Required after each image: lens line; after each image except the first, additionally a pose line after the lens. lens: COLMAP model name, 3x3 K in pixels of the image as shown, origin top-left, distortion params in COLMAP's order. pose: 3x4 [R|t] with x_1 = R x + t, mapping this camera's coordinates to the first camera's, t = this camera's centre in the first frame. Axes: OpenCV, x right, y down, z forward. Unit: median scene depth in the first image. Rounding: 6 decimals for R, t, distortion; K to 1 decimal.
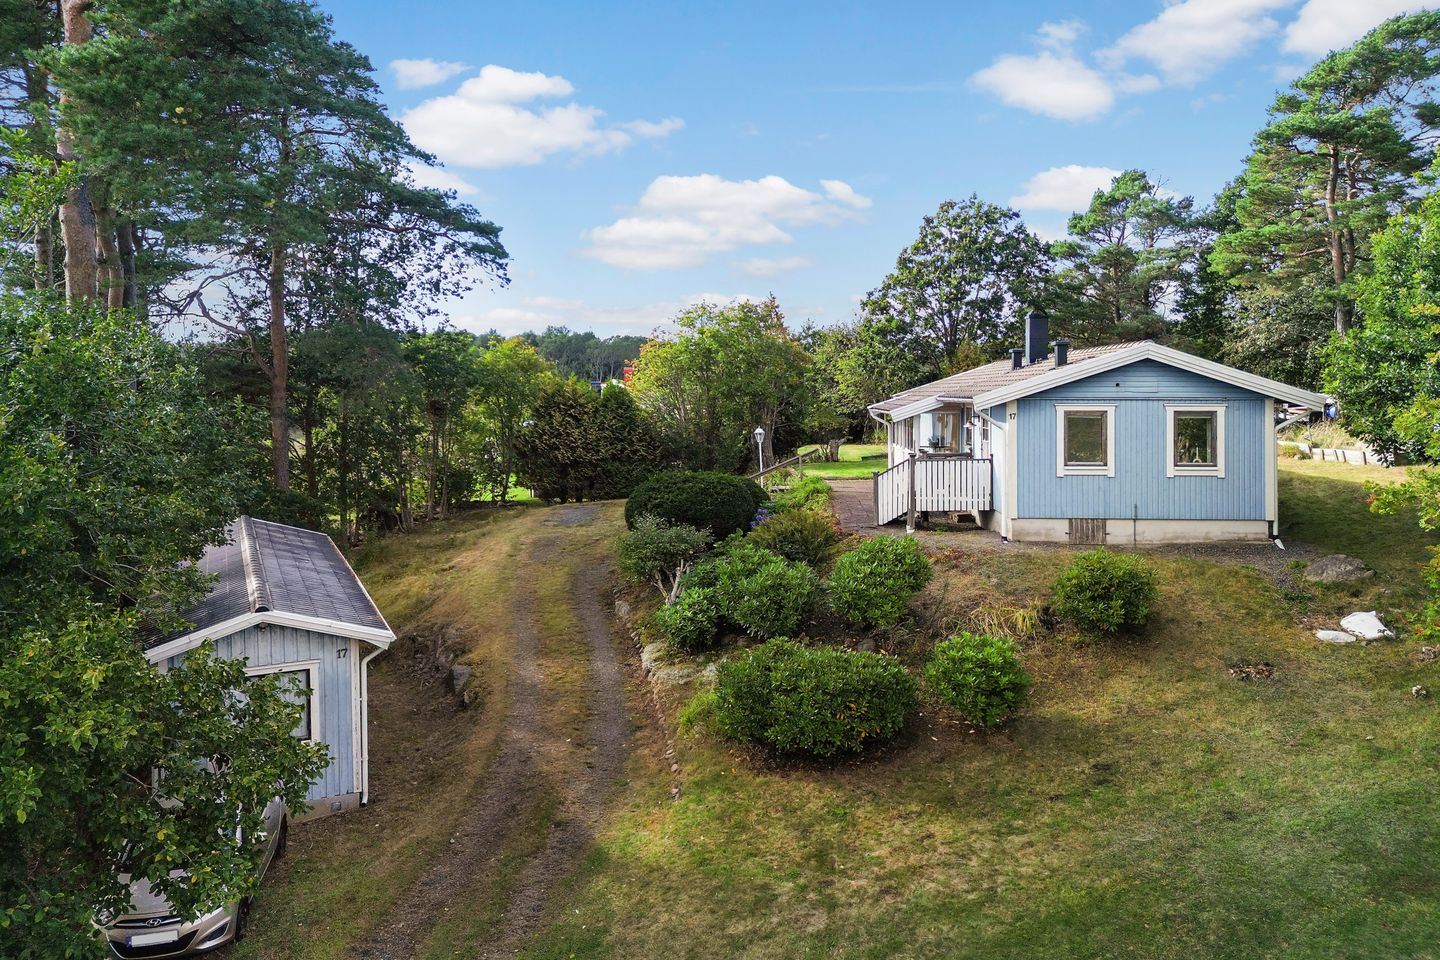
lens RADIAL K [[1003.6, 0, 758.0], [0, 1003.6, 429.1], [0, 0, 1]] dist [0.065877, -0.080043]
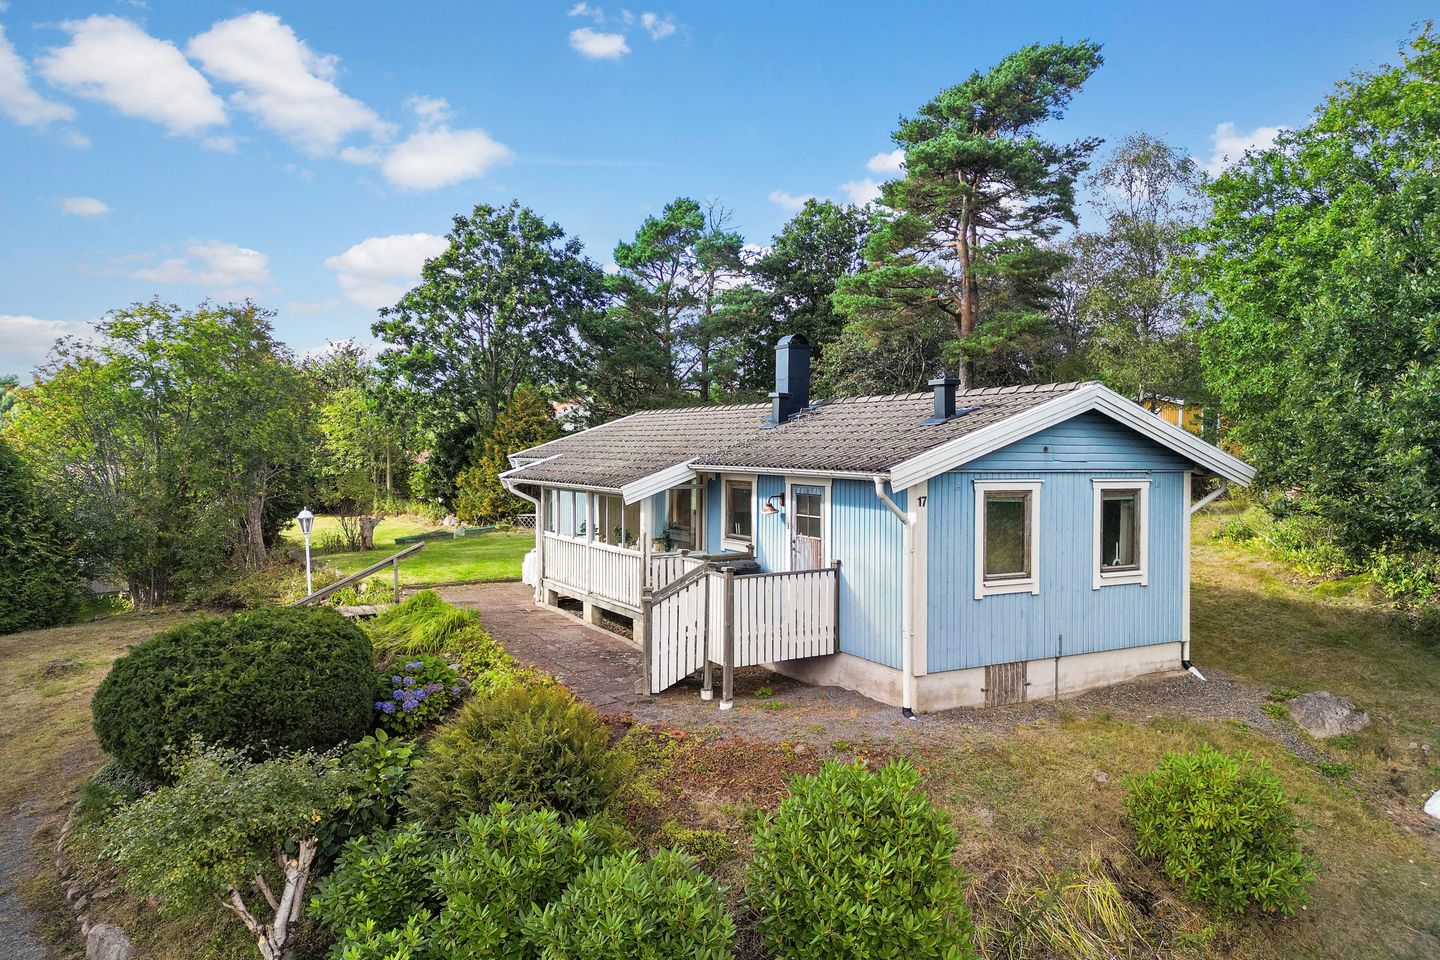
lens RADIAL K [[1002.4, 0, 676.1], [0, 1002.4, 447.4], [0, 0, 1]] dist [0.071655, -0.108527]
pose [[0.864683, 0.010310, 0.502213, -0.148812], [0.007042, 0.999442, -0.032643, -0.023114], [-0.502269, 0.031762, 0.864128, 0.509412]]
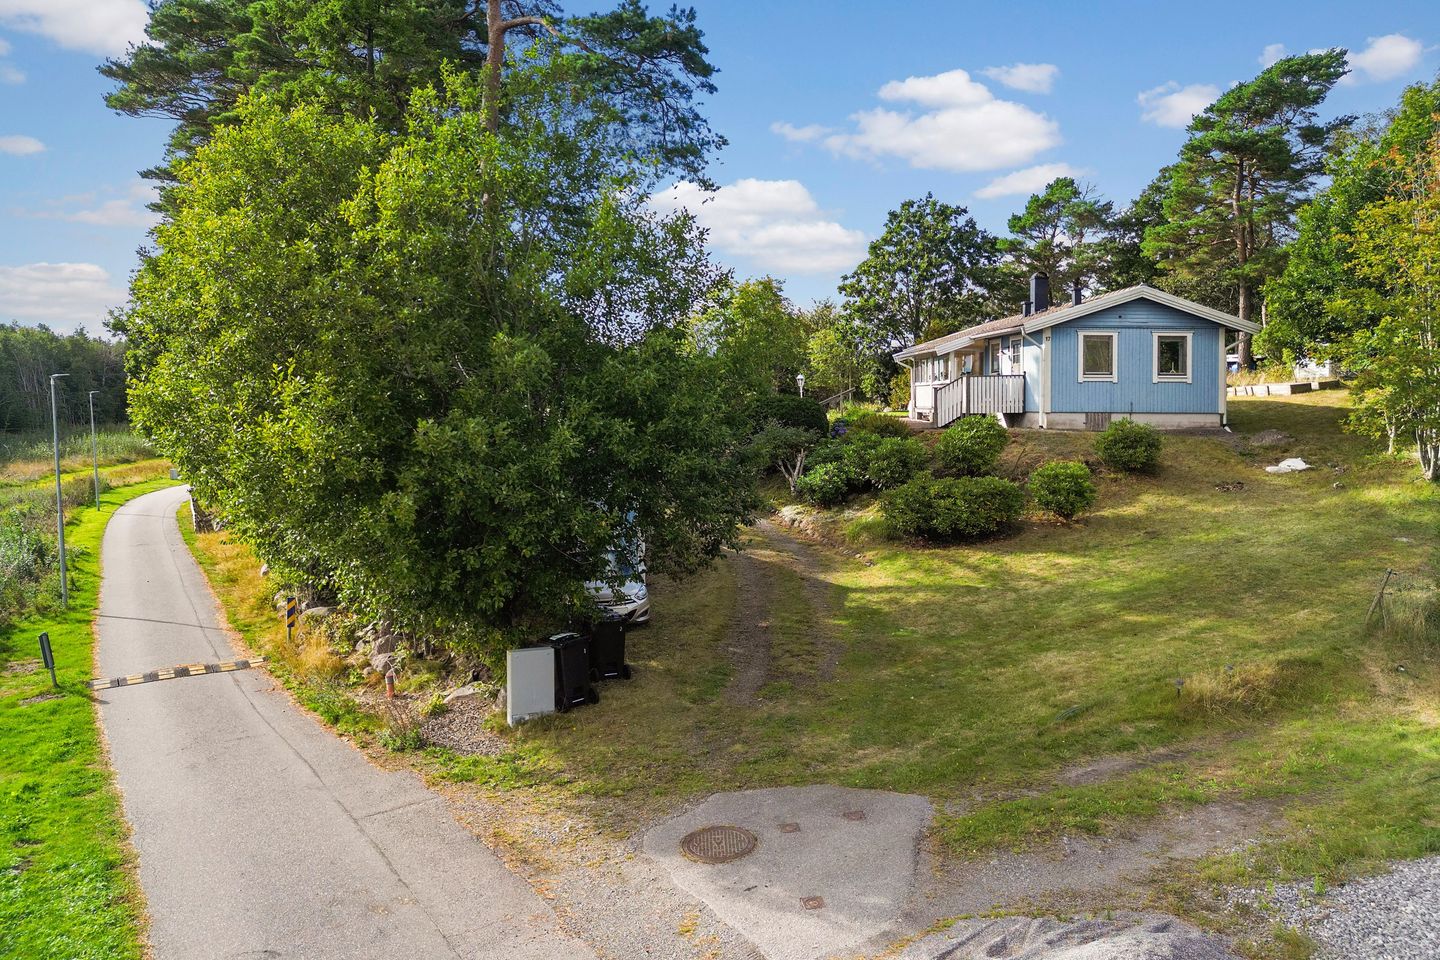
lens RADIAL K [[1030.9, 0, 723.9], [0, 1030.9, 462.0], [0, 0, 1]] dist [0.079186, -0.100509]
pose [[0.994171, -0.003545, 0.107758, -0.315663], [0.002565, 0.999954, 0.009231, 0.129487], [-0.107786, -0.008900, 0.994134, -0.346752]]
